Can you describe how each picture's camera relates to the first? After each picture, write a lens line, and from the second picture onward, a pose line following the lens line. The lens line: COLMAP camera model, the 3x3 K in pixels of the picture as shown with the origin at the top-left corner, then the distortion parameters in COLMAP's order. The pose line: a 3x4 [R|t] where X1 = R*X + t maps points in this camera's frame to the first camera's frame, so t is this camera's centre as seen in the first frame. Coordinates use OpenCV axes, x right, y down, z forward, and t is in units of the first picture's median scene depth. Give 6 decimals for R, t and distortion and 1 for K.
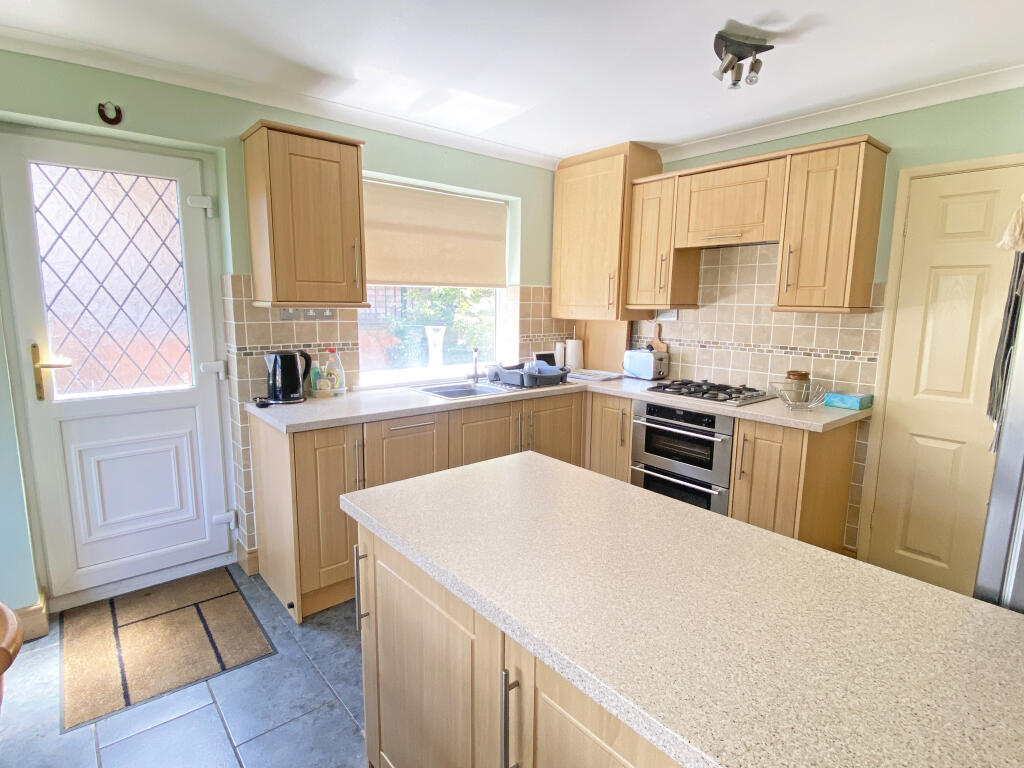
lens RADIAL K [[535.8, 0, 510.5], [0, 535.8, 385.5], [0, 0, 1]] dist [-0.006133, -0.003501]
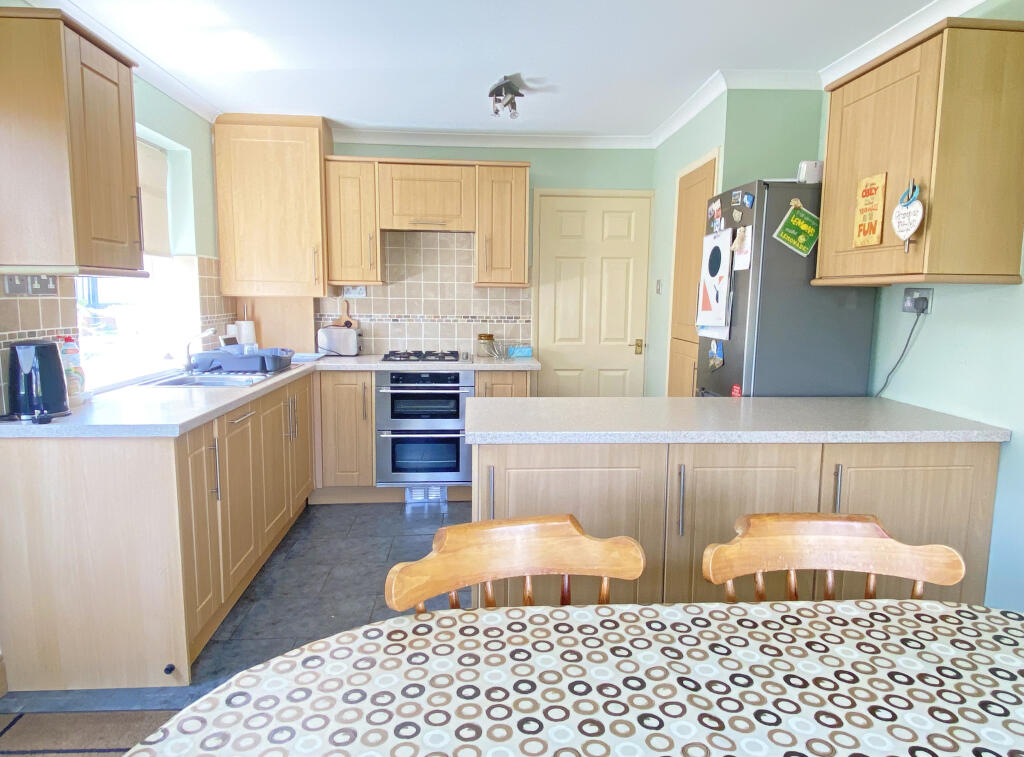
lens RADIAL K [[639.6, 0, 512.4], [0, 639.6, 377.4], [0, 0, 1]] dist [0.043097, -0.001691]
pose [[0.579347, -0.108753, 0.807793, -0.627183], [0.122913, 0.991382, 0.045316, 0.014524], [-0.805760, 0.073035, 0.587721, 0.047251]]
